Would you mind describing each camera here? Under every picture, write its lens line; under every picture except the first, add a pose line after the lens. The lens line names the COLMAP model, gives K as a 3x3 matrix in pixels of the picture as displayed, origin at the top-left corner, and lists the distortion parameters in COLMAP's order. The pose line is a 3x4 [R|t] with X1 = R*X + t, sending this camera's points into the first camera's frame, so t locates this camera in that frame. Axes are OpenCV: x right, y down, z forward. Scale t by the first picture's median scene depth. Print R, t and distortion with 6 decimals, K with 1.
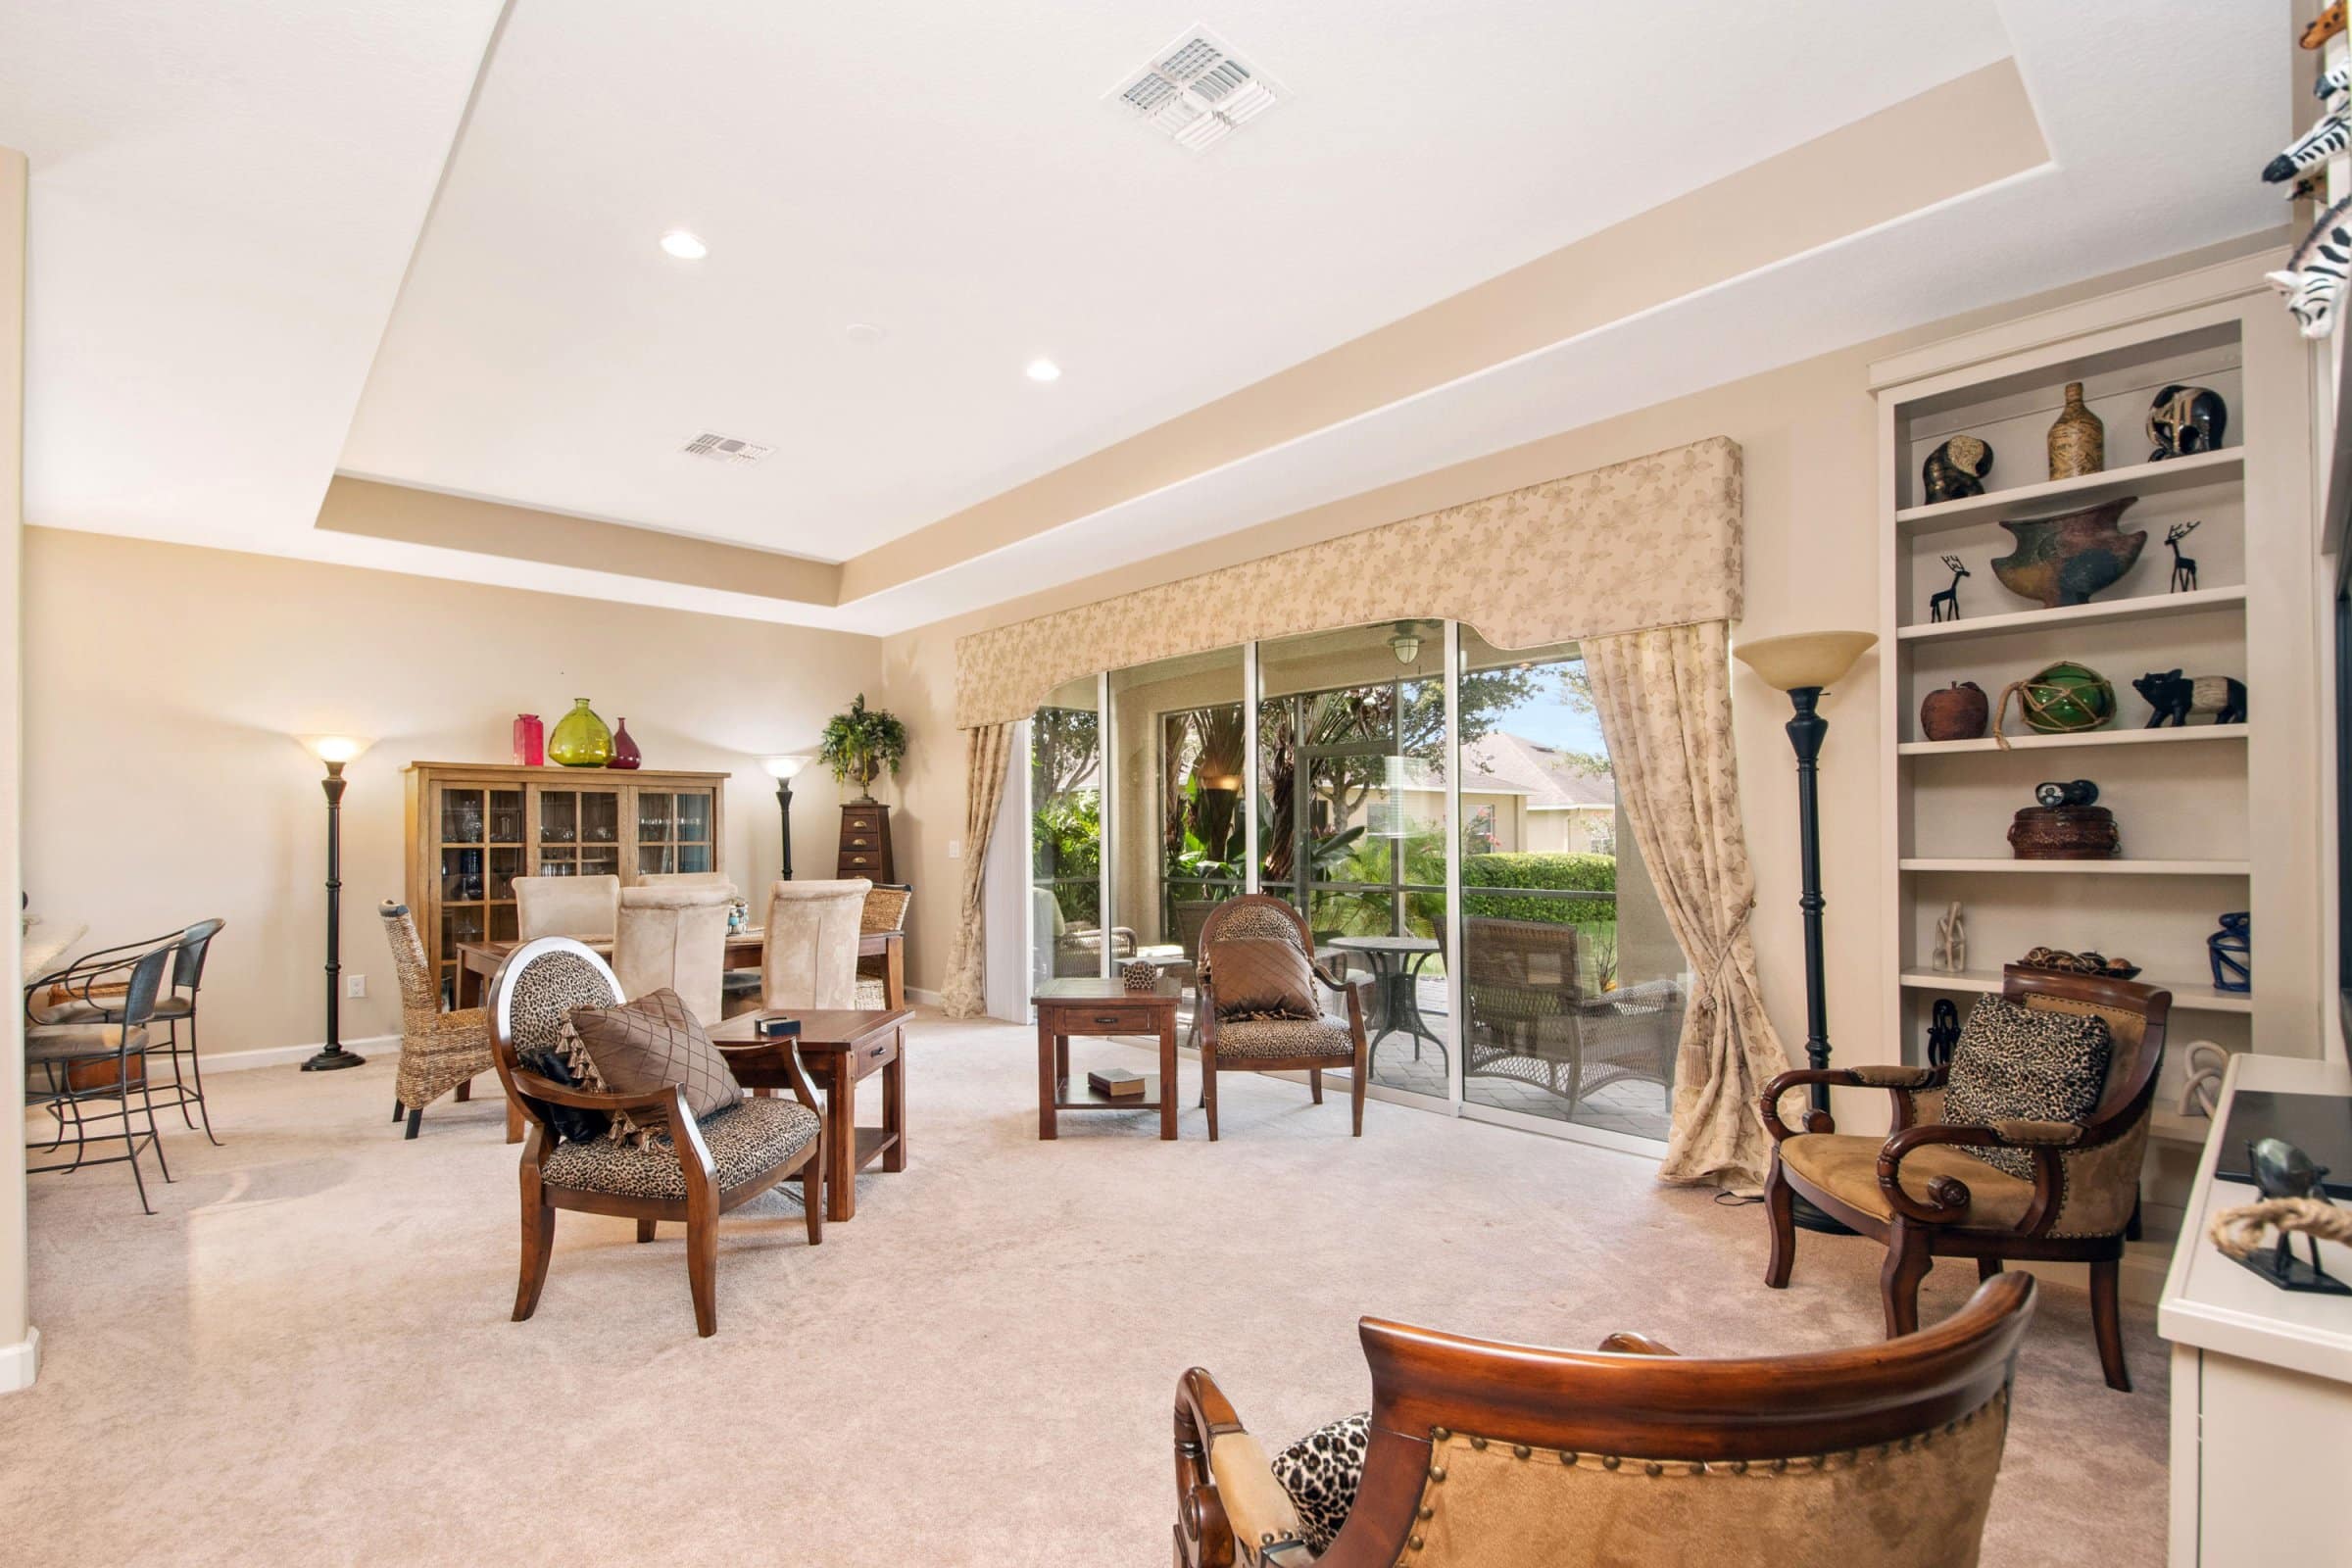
lens RADIAL K [[1061.4, 0, 1144.1], [0, 1061.4, 833.1], [0, 0, 1]] dist [0.062465, -0.056133]
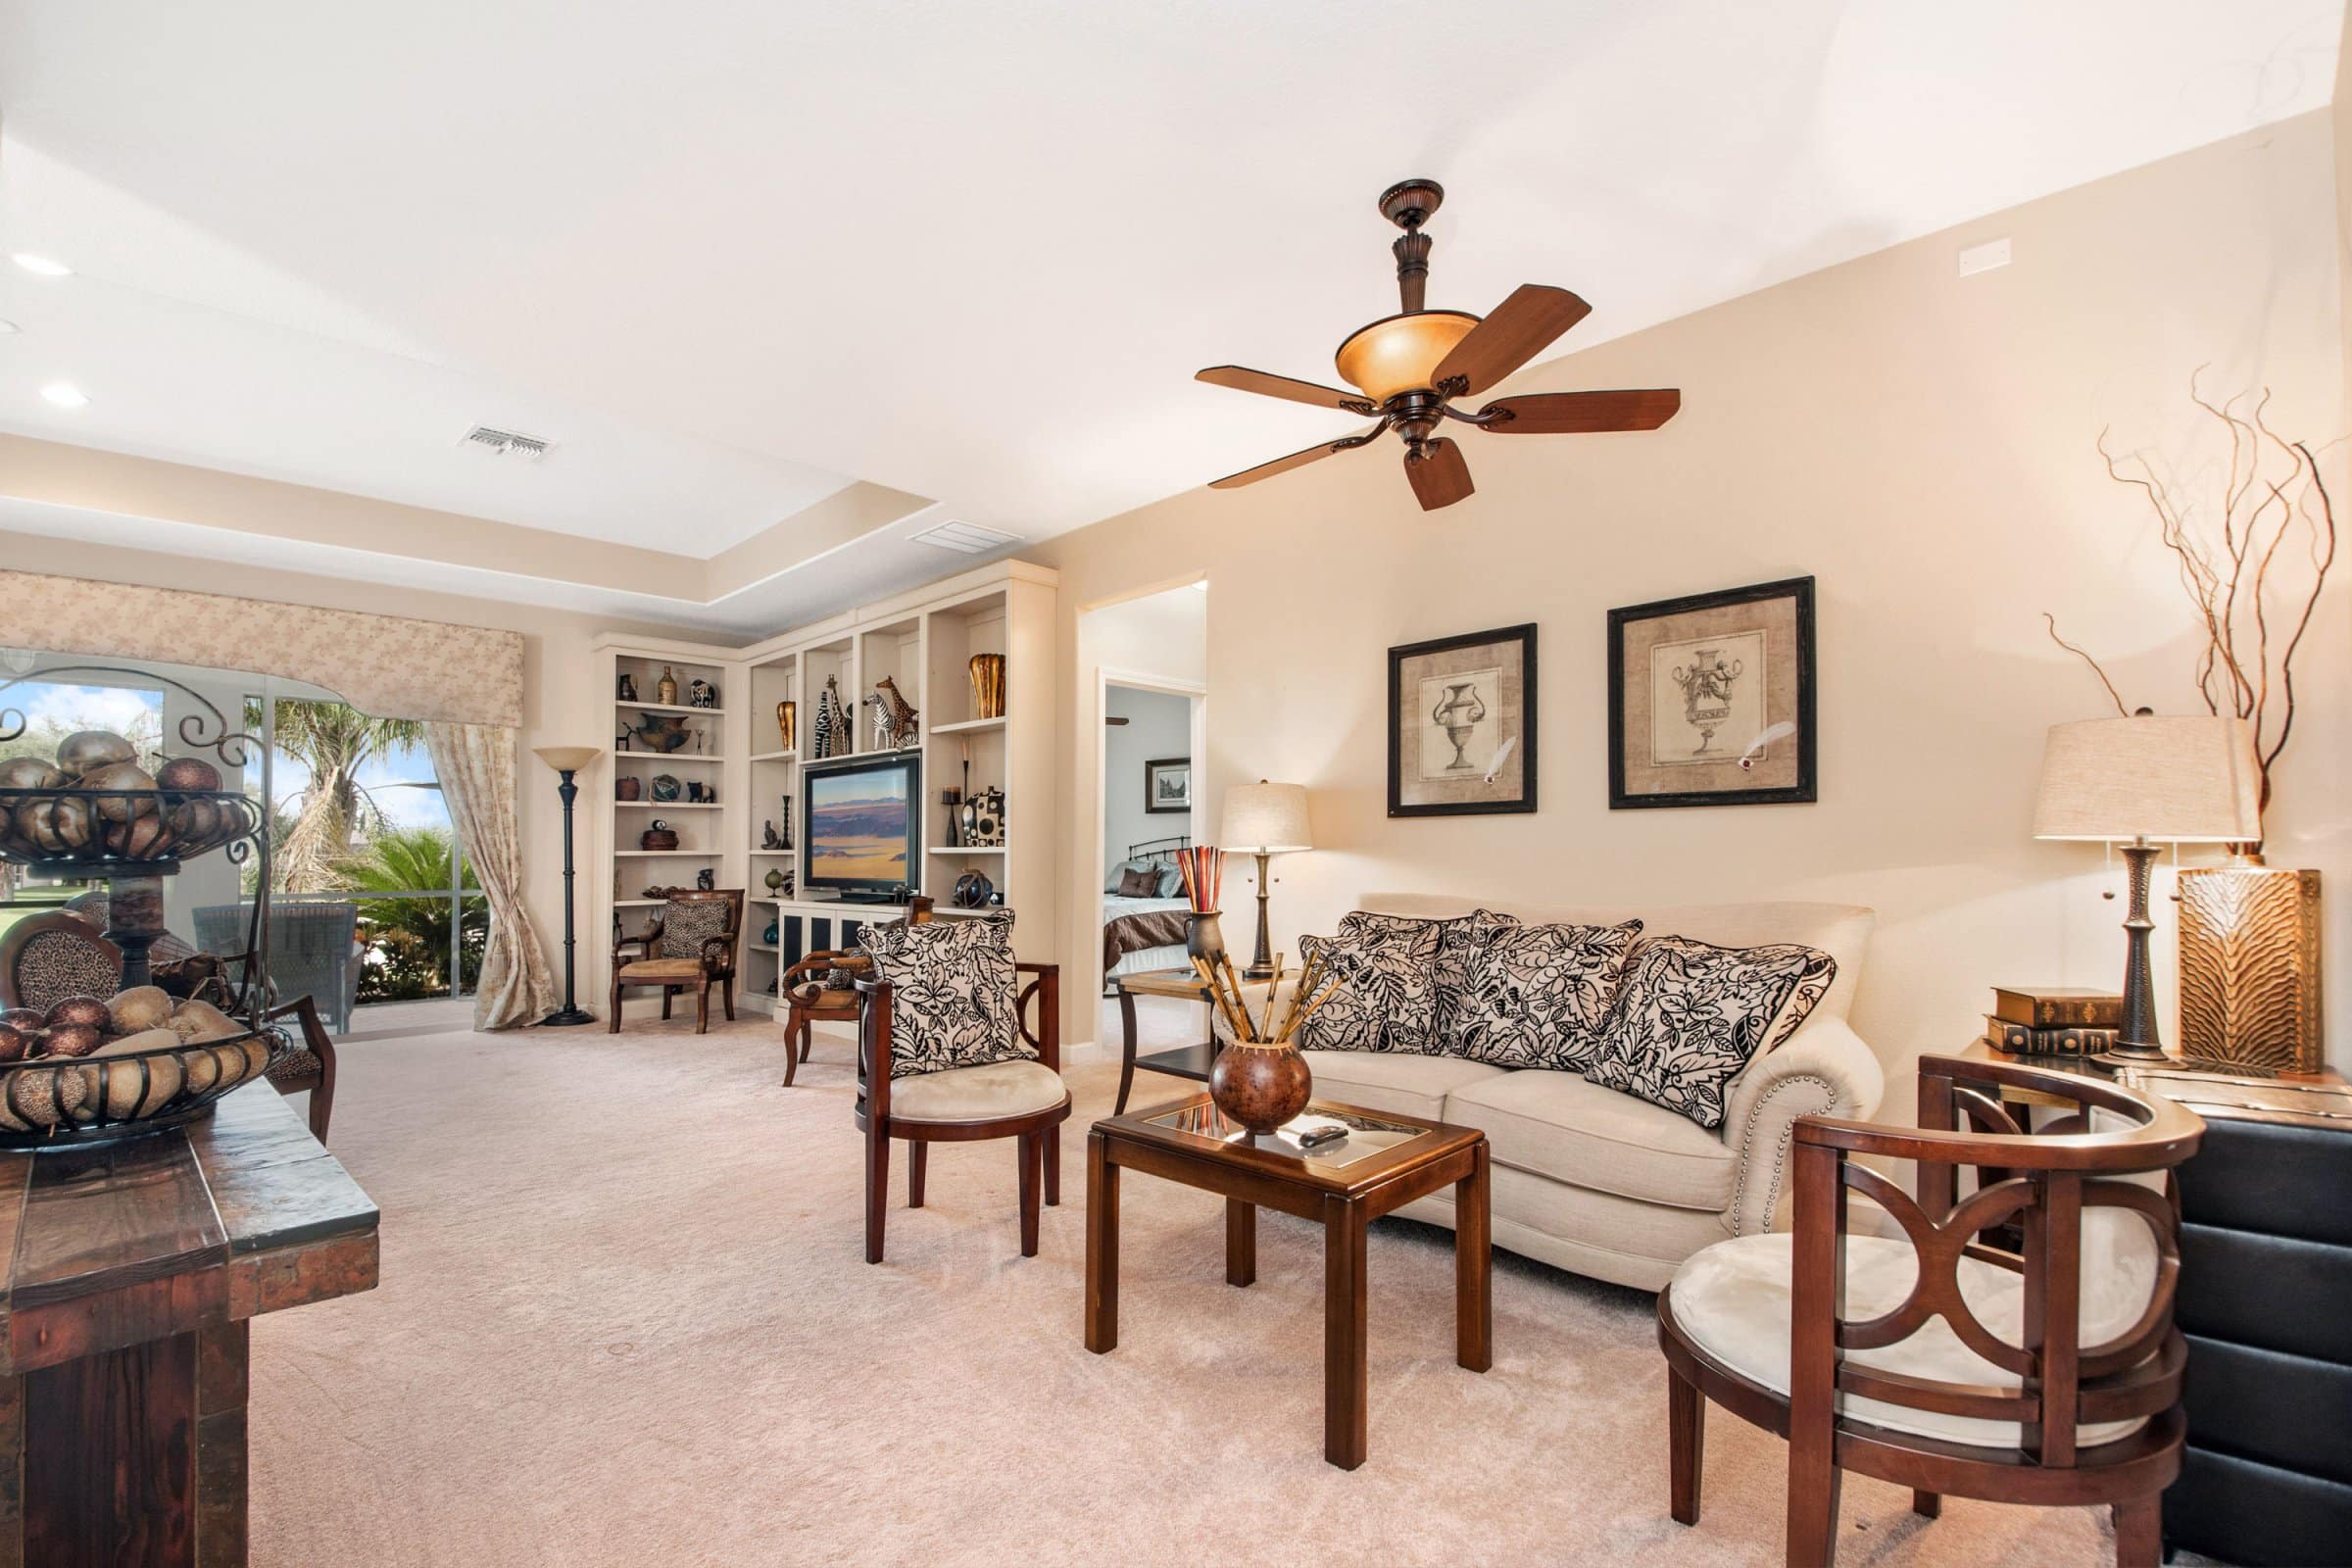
lens RADIAL K [[1038.8, 0, 1171.8], [0, 1038.8, 848.0], [0, 0, 1]] dist [0.022030, -0.031422]
pose [[-0.057821, 0.011501, 0.998261, -0.764428], [0.005419, 0.999923, -0.011206, 0.023264], [-0.998312, 0.004762, -0.057879, -0.027303]]
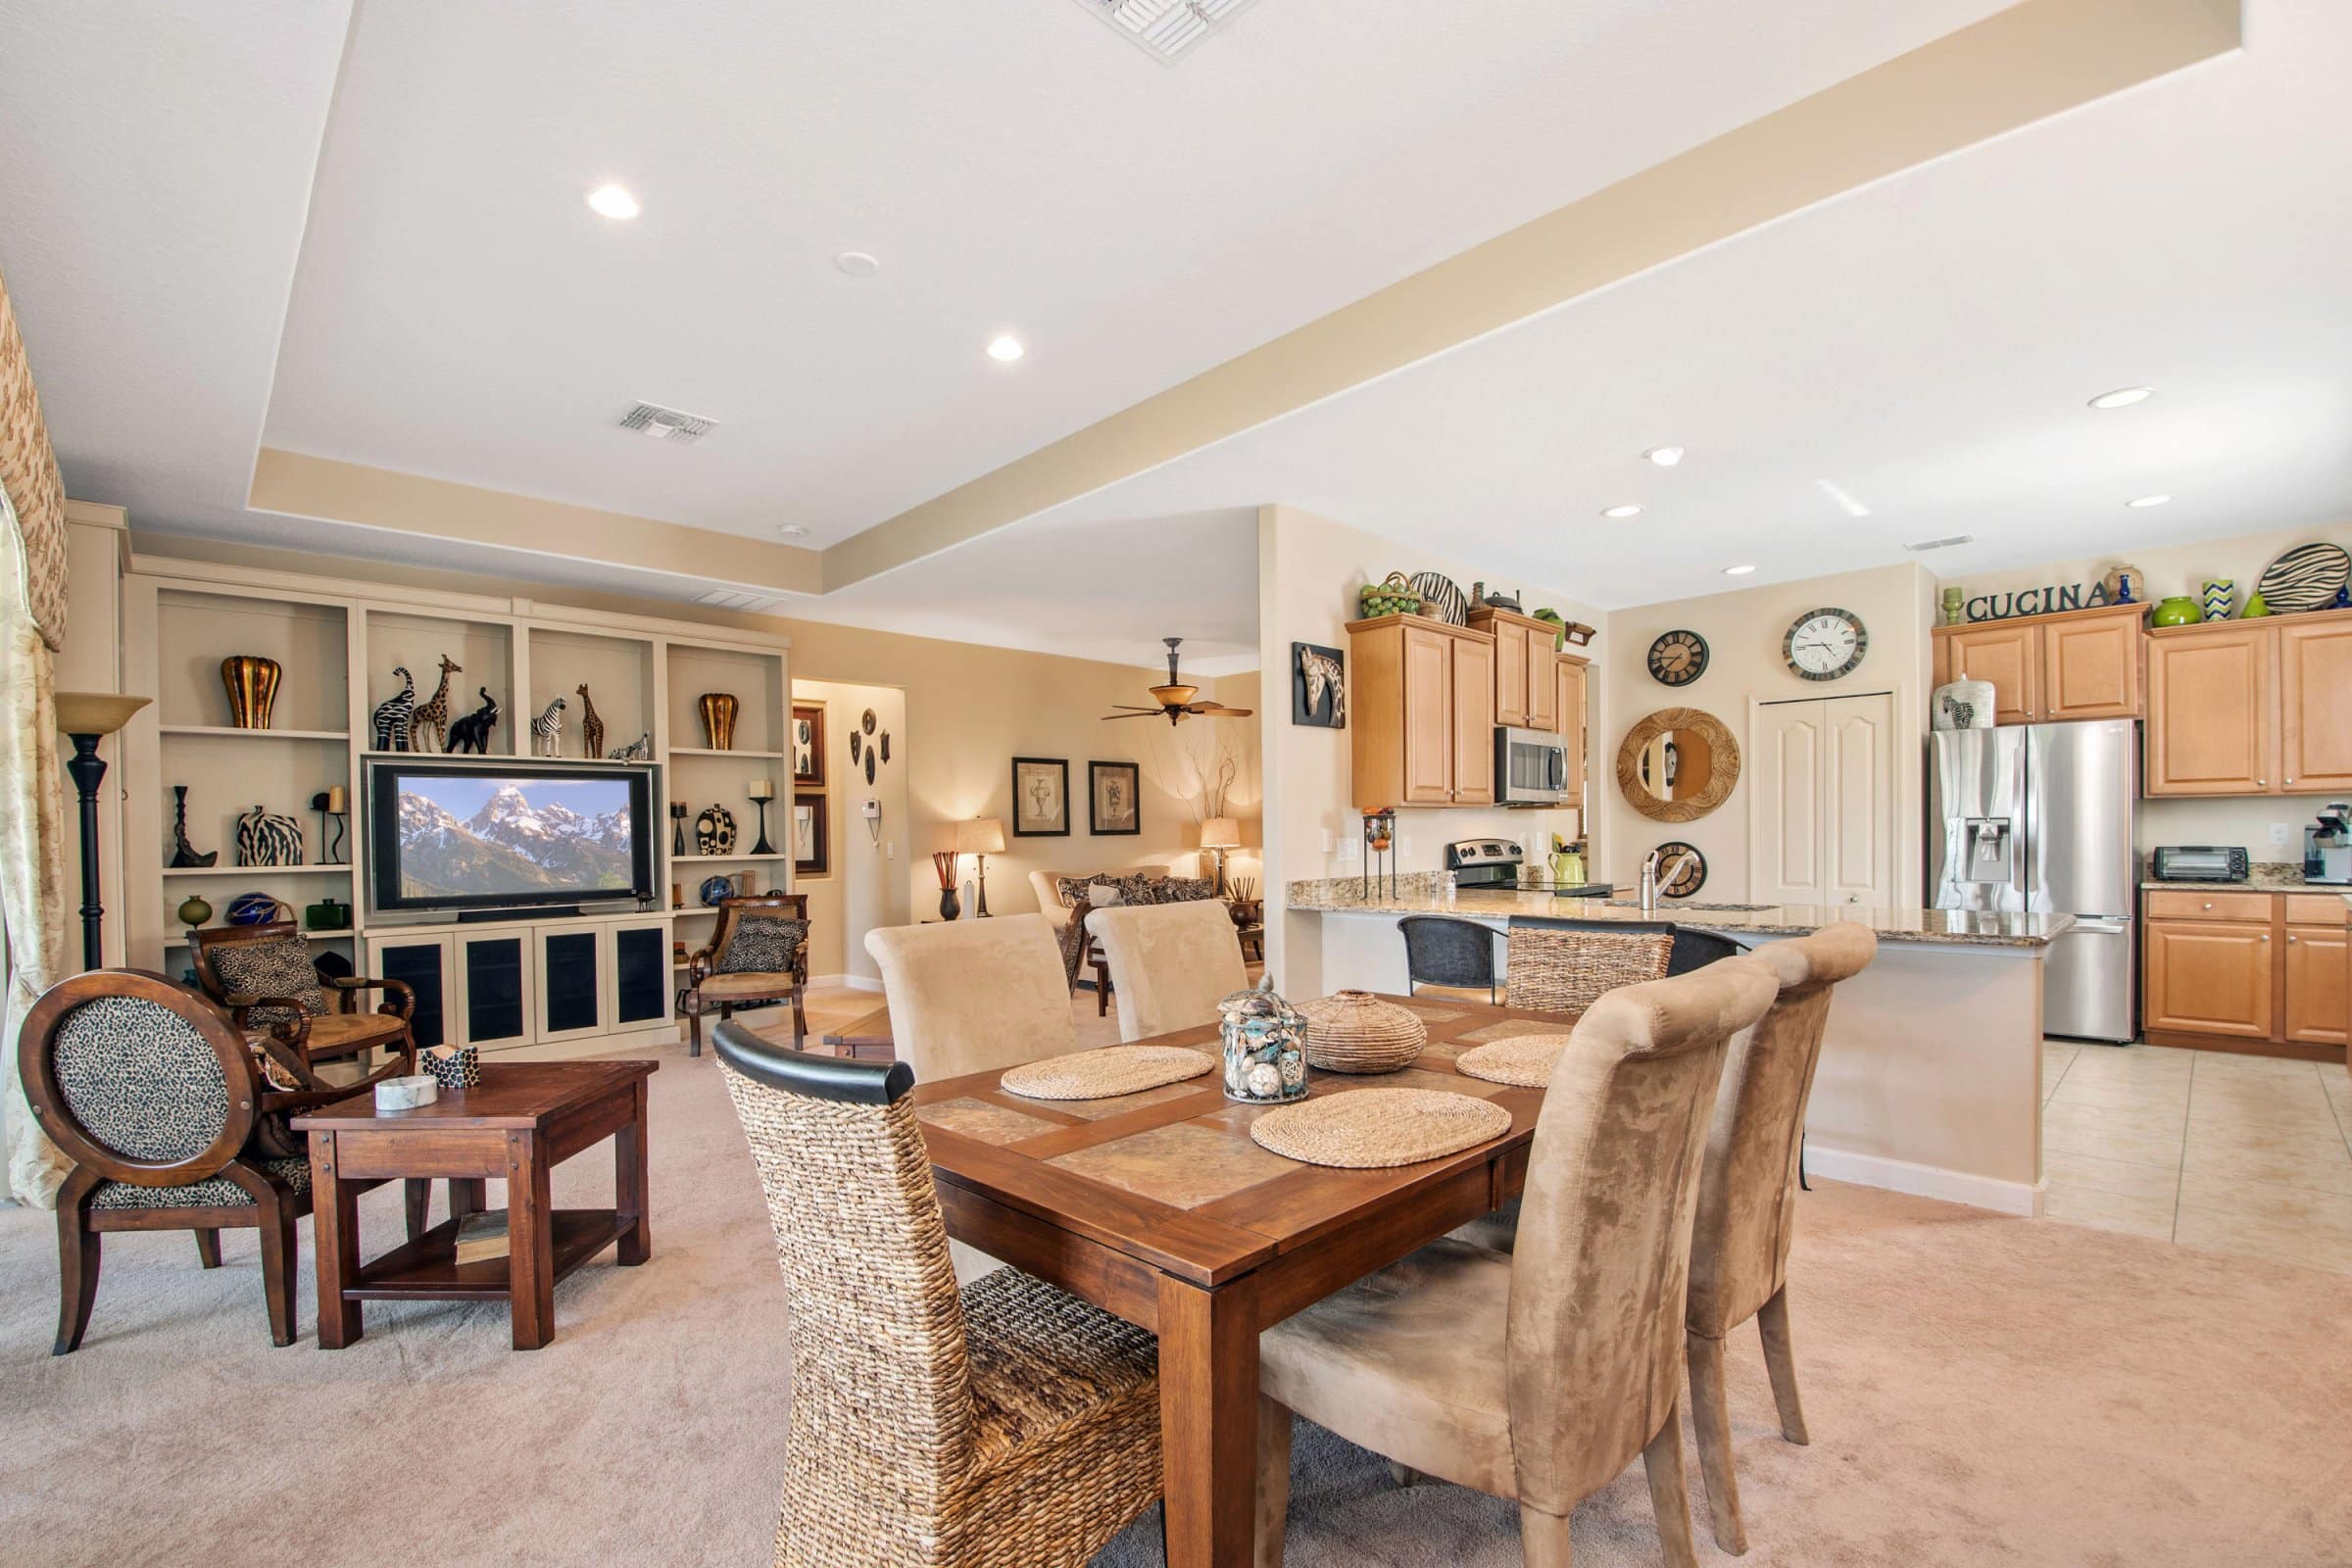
lens RADIAL K [[1023.4, 0, 1151.7], [0, 1023.4, 844.3], [0, 0, 1]] dist [-0.027722, -0.000387]
pose [[-0.999176, 0.023490, -0.033091, -0.283254], [0.023328, 0.999714, 0.005263, 0.006048], [0.033205, 0.004487, -0.999438, 1.117097]]
